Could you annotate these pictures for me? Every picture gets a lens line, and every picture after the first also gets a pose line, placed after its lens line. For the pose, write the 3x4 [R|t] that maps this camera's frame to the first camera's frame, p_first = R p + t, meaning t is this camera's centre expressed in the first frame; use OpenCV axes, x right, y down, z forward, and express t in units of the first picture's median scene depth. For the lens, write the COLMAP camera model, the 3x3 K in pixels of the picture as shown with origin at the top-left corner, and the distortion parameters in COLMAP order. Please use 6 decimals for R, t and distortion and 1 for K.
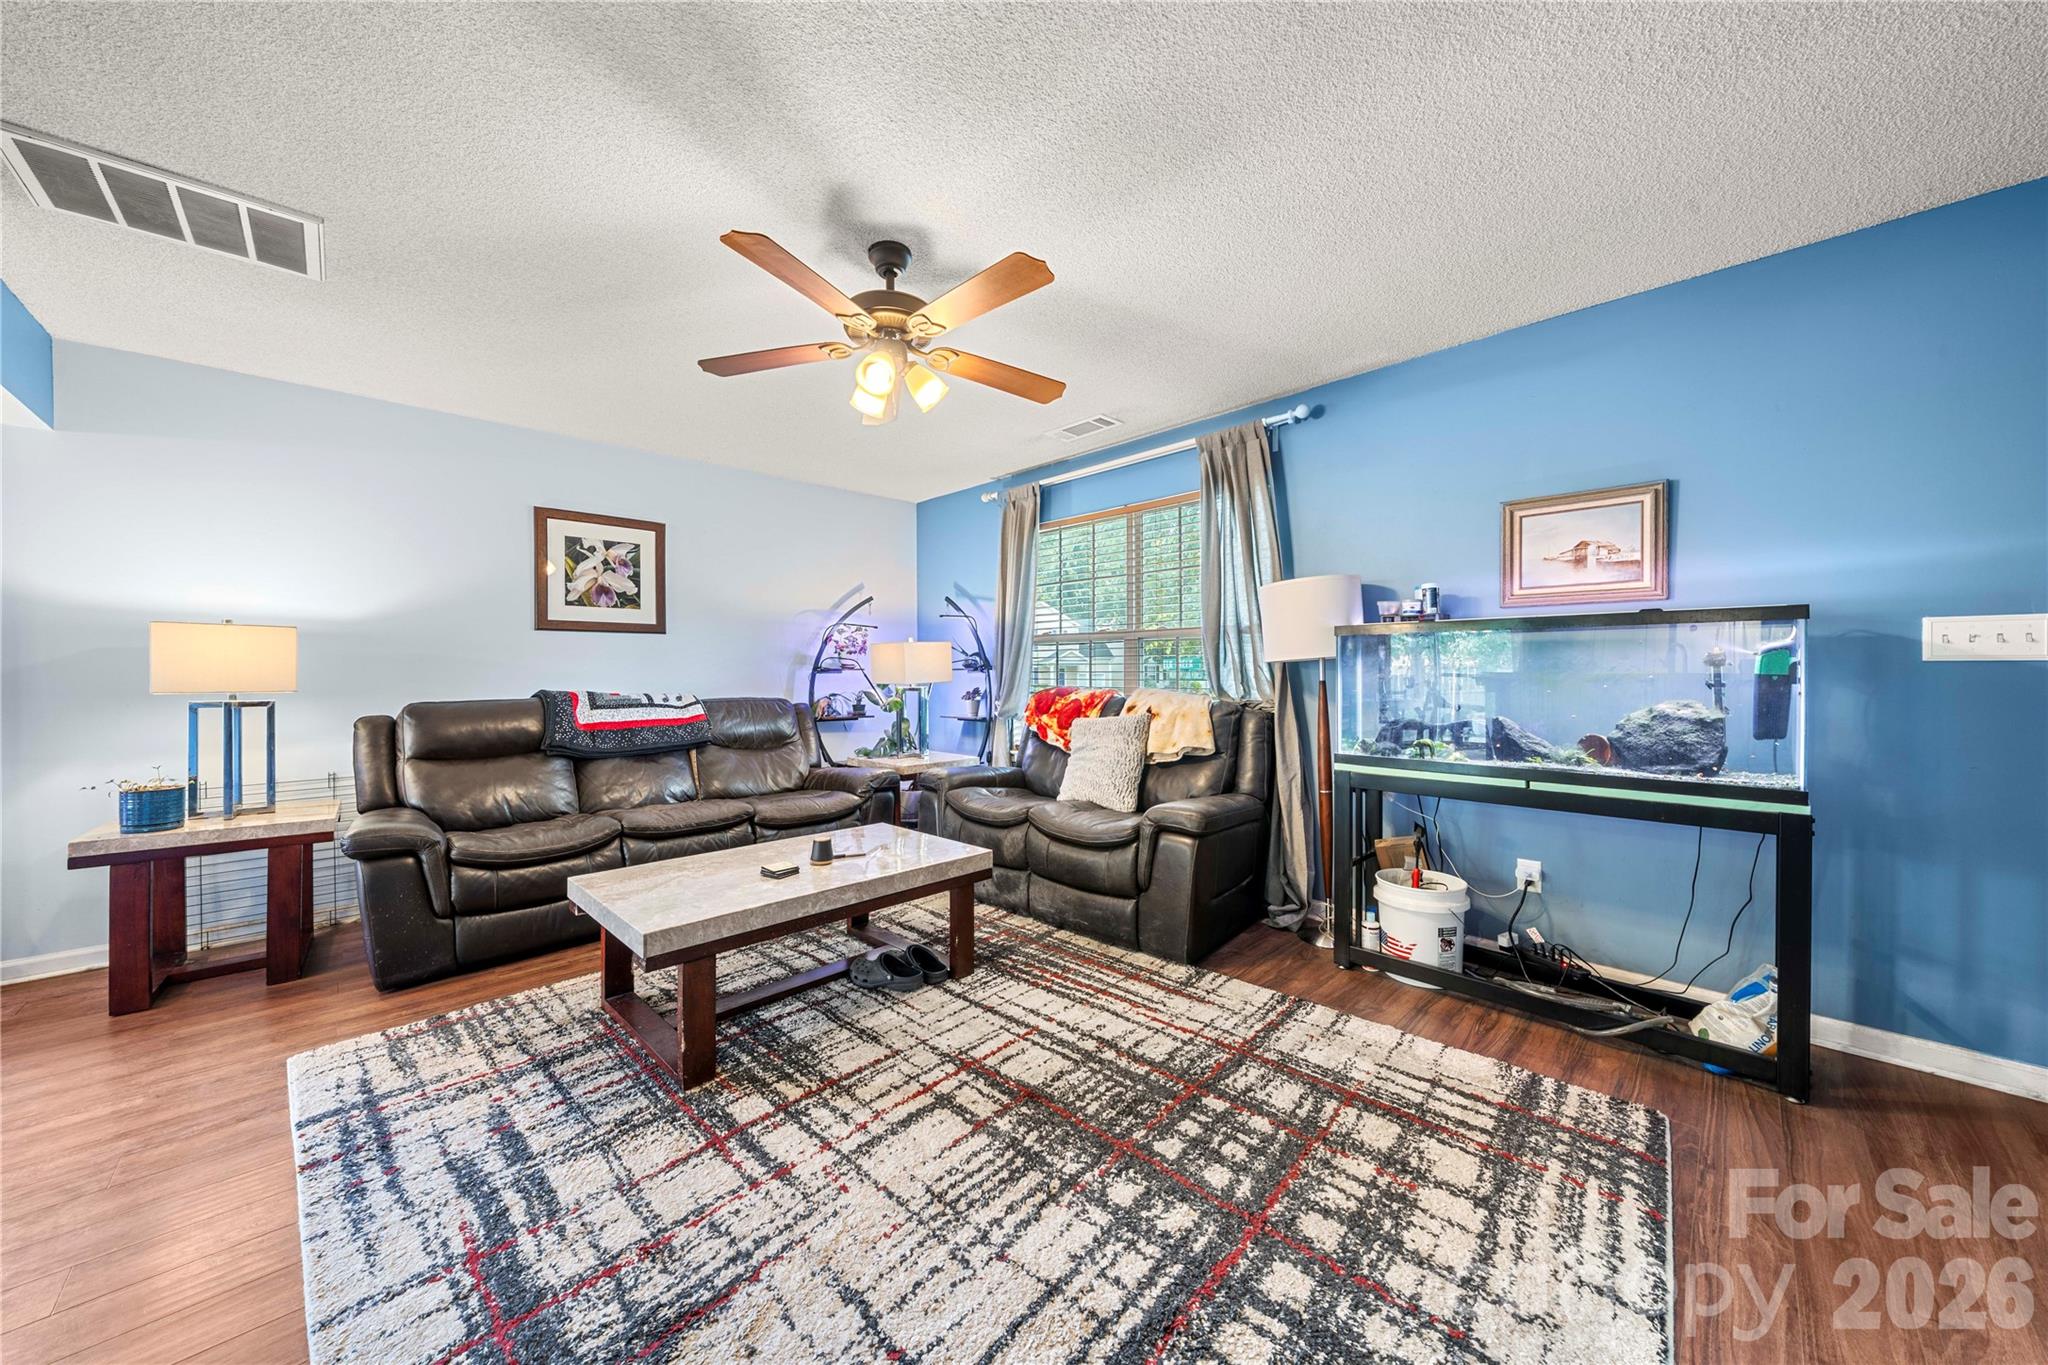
lens RADIAL K [[704.6, 0, 1011.7], [0, 704.6, 679.7], [0, 0, 1]] dist [-0.005442, -0.000099]
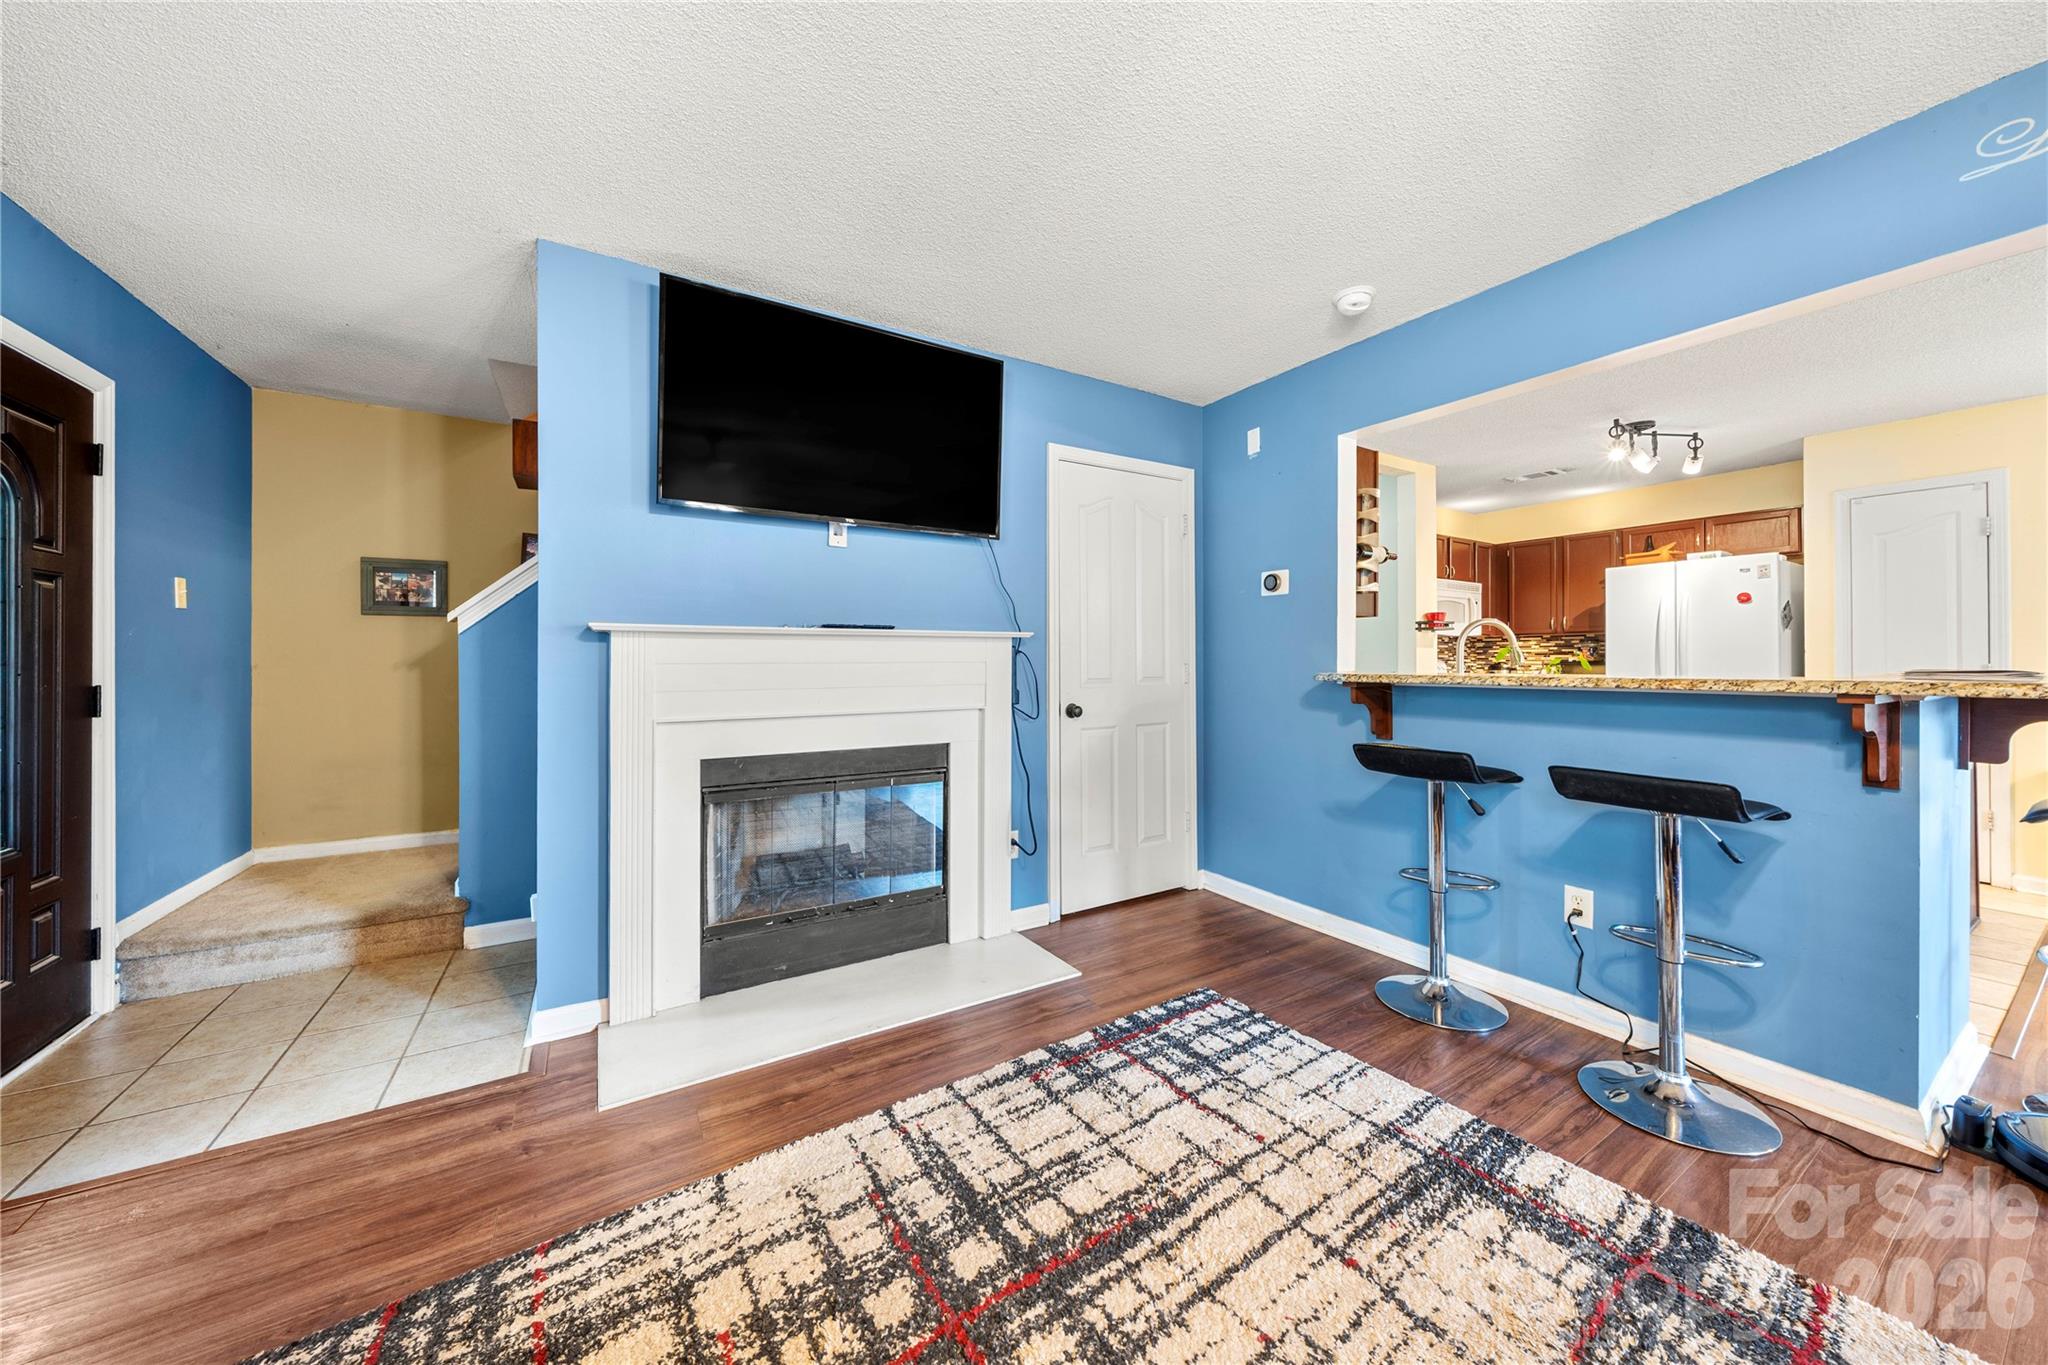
lens RADIAL K [[703.9, 0, 1014.7], [0, 703.9, 655.3], [0, 0, 1]] dist [-0.005238, -0.000001]
pose [[-0.974270, 0.006732, 0.225284, 0.059503], [0.008541, 0.999939, 0.007058, -0.024579], [-0.225222, 0.008801, -0.974268, 1.257400]]
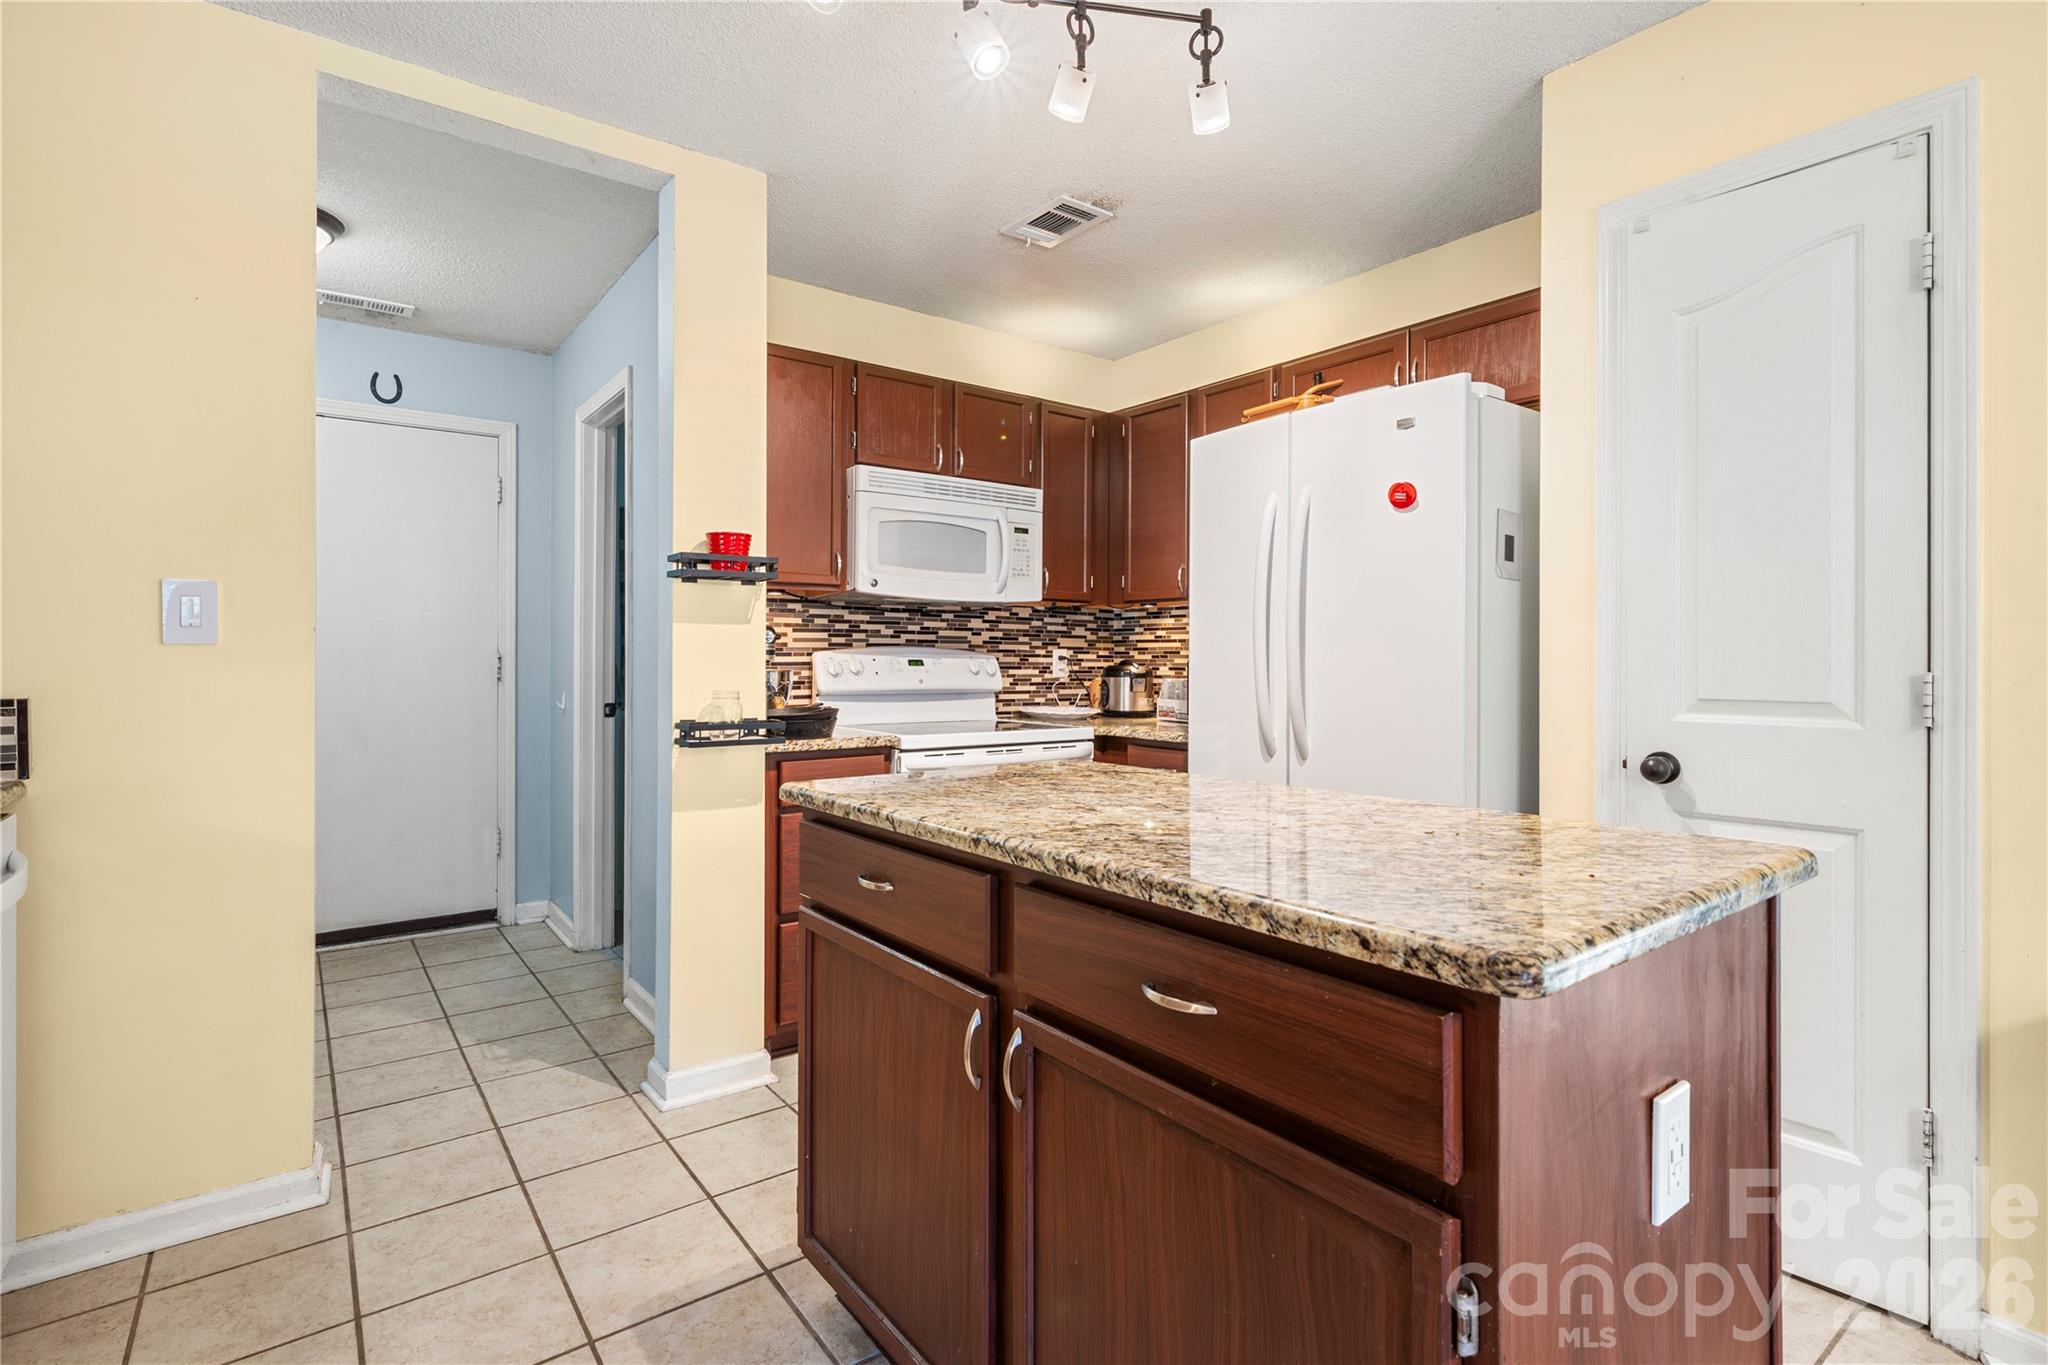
lens RADIAL K [[969.5, 0, 1011.1], [0, 969.5, 651.5], [0, 0, 1]] dist [0.009628, -0.000504]
pose [[-0.991899, 0.002386, 0.127007, -1.254364], [0.003809, 0.999933, 0.010957, 0.000830], [-0.126972, 0.011351, -0.991841, -0.069314]]
